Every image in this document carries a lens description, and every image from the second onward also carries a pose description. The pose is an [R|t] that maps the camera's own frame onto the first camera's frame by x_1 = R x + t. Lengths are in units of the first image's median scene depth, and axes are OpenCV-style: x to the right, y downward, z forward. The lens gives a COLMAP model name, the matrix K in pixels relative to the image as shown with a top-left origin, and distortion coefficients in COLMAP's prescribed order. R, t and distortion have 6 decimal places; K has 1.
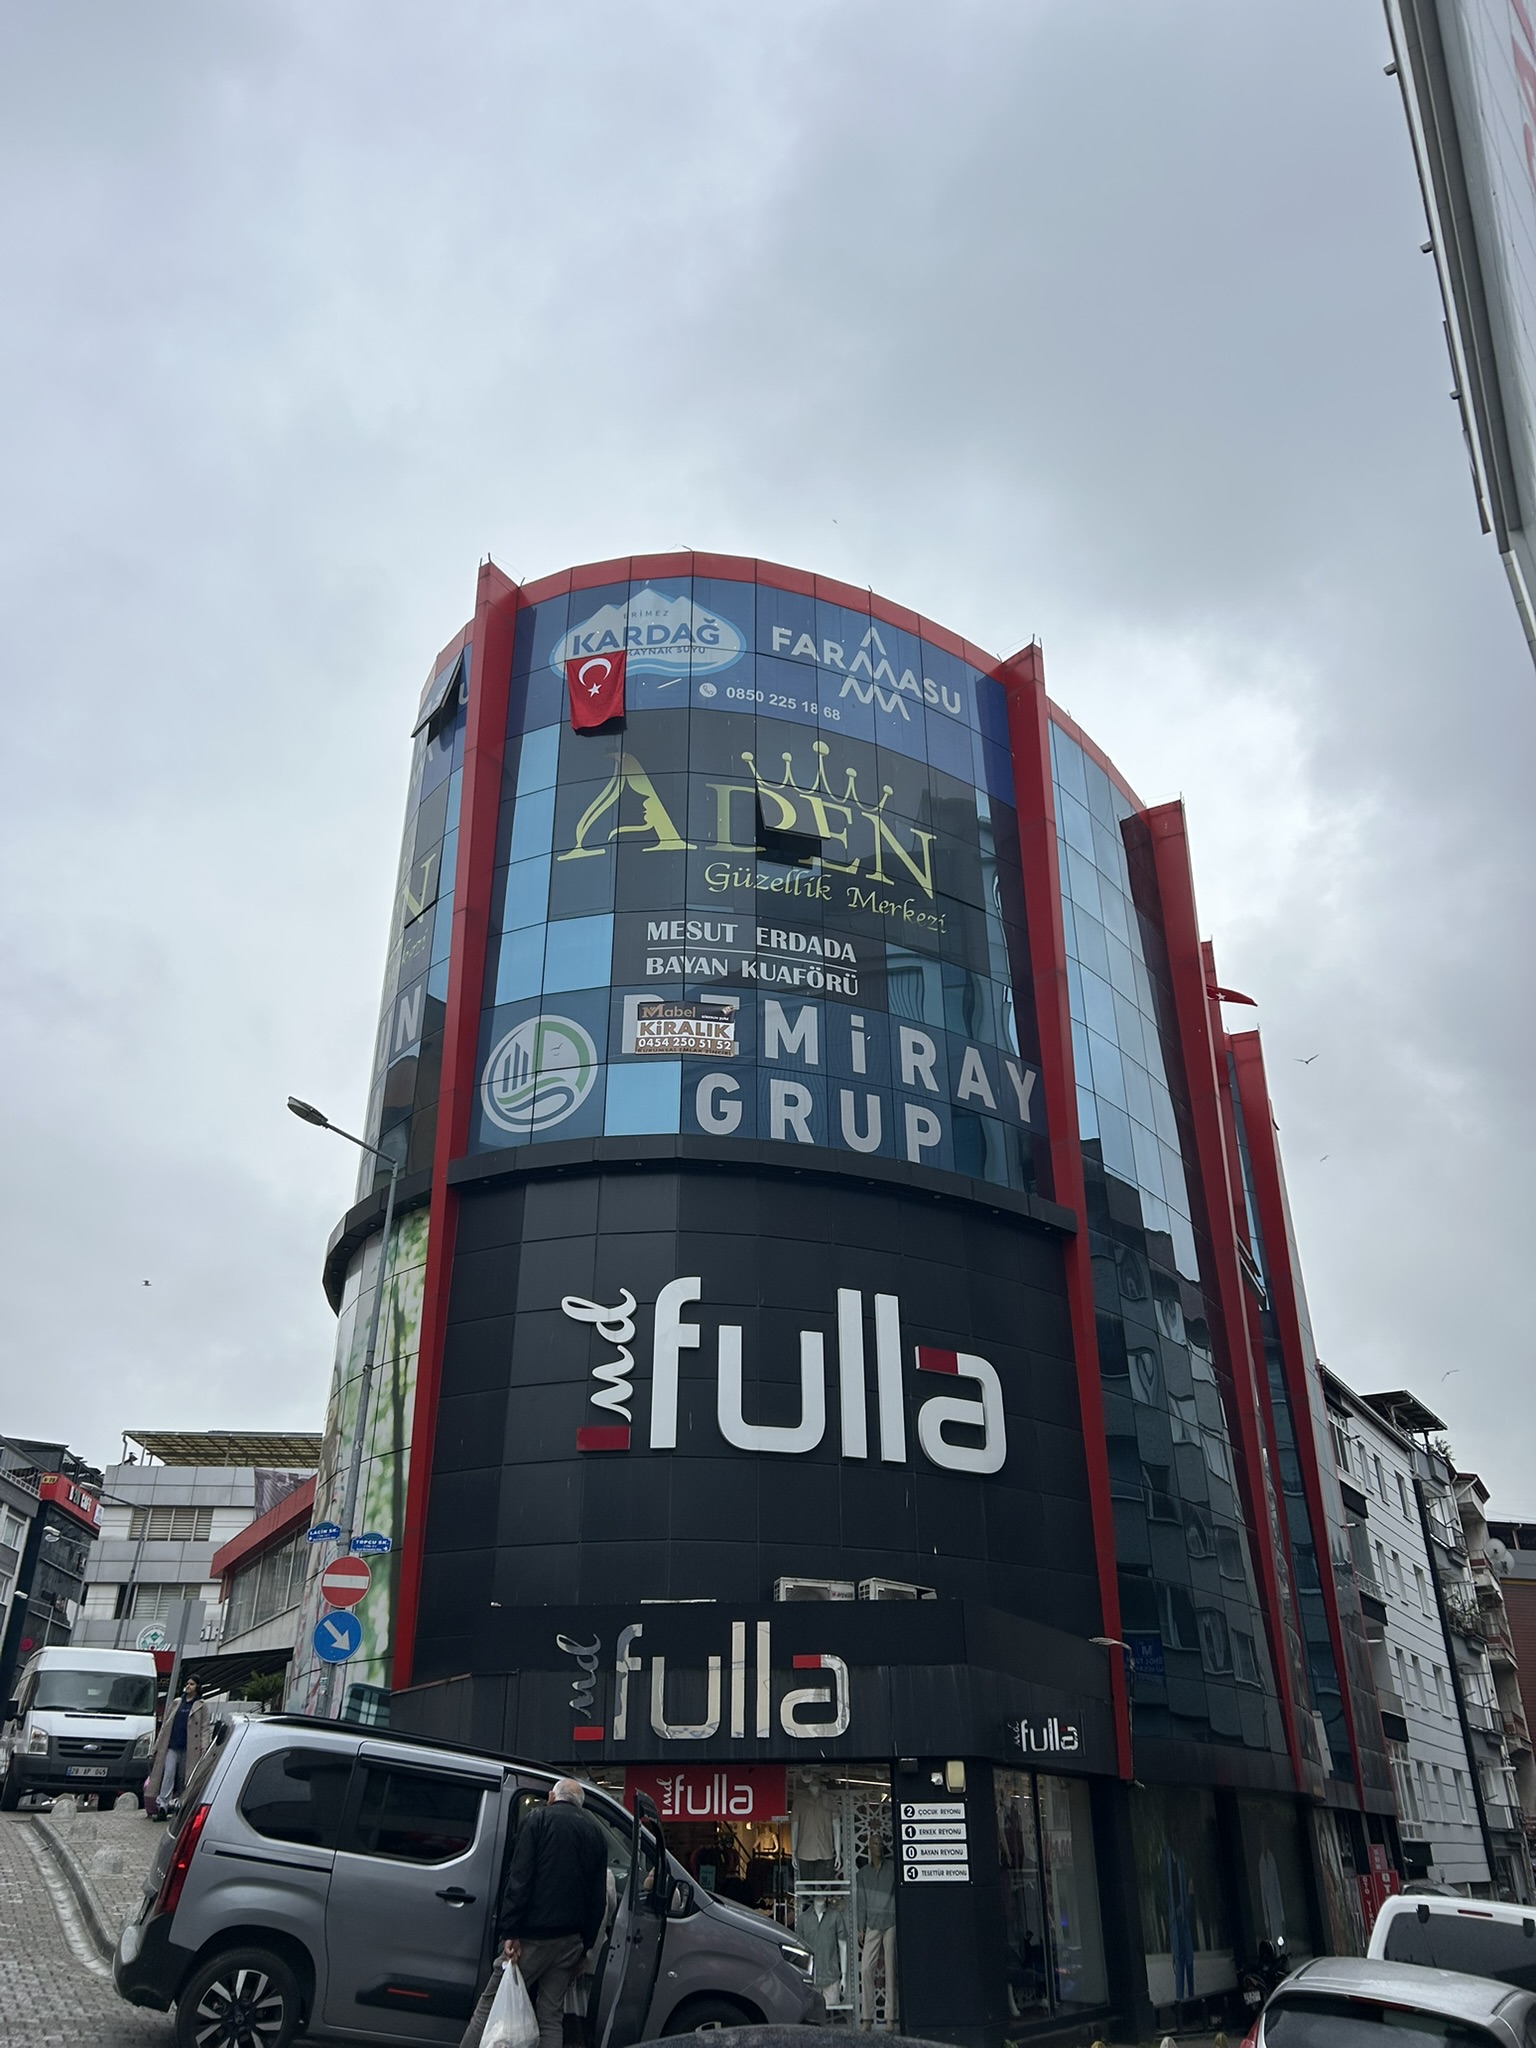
lens RADIAL K [[1553.2, 0, 768.1], [0, 1553.2, 1020.1], [0, 0, 1]] dist [0.051430, -0.036303]
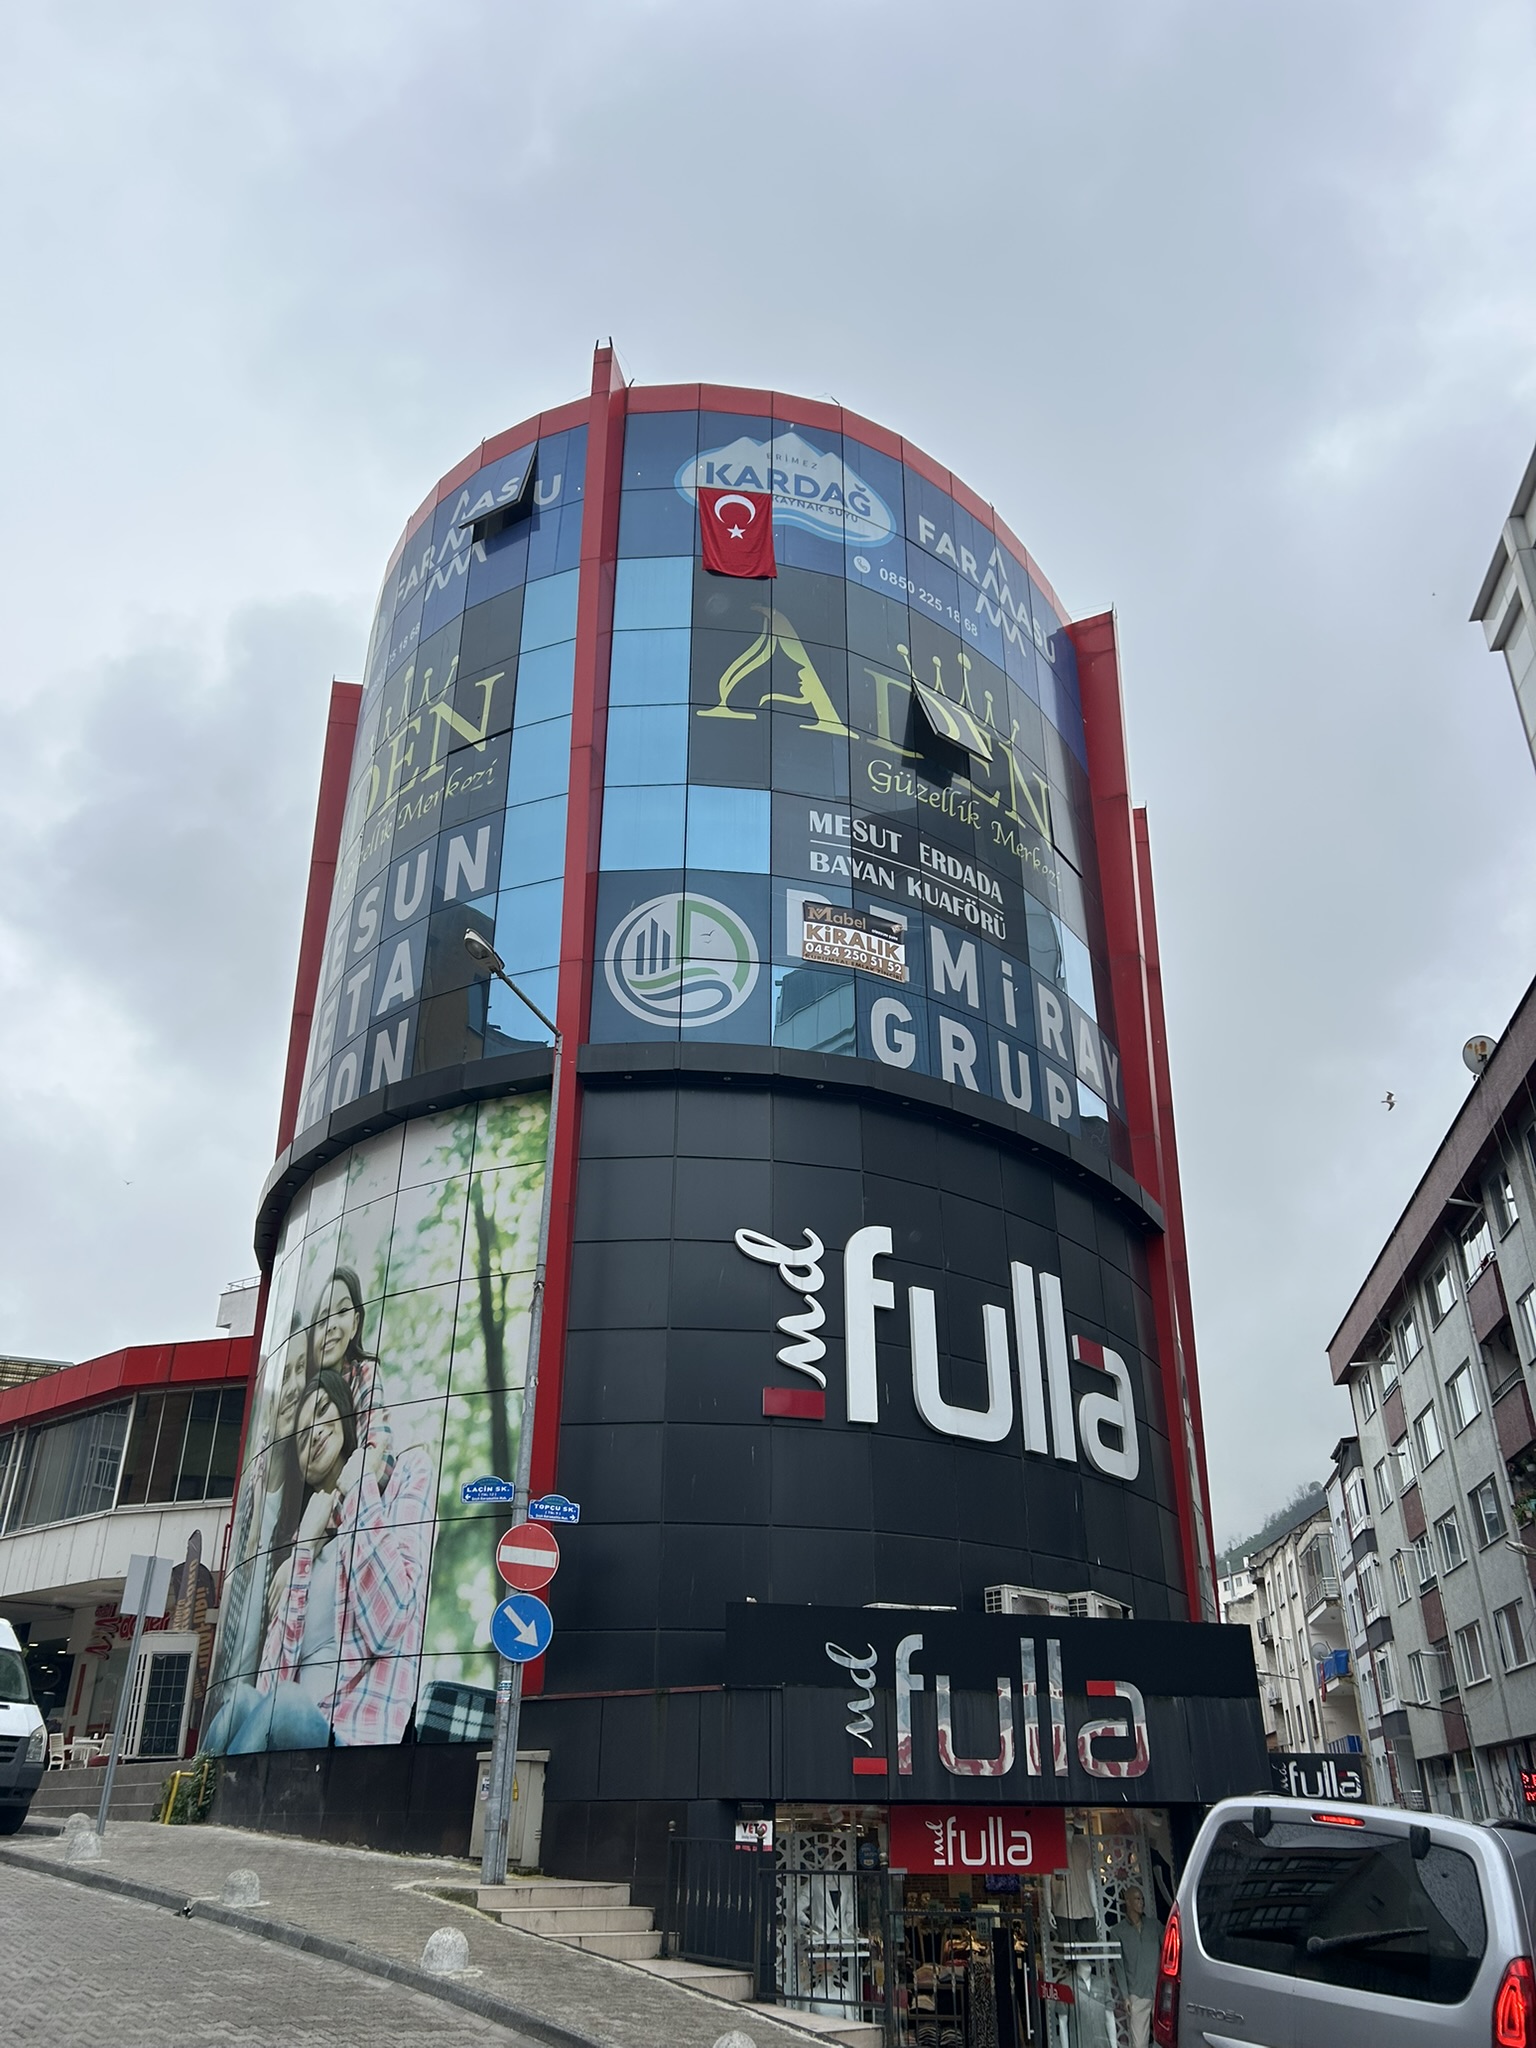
lens RADIAL K [[1553.2, 0, 766.0], [0, 1553.2, 1023.3], [0, 0, 1]] dist [0.051430, -0.036303]
pose [[0.931548, 0.172925, 0.319868, -0.371052], [-0.178573, 0.983856, -0.011828, 0.070648], [-0.316749, -0.046101, 0.947388, 0.196777]]
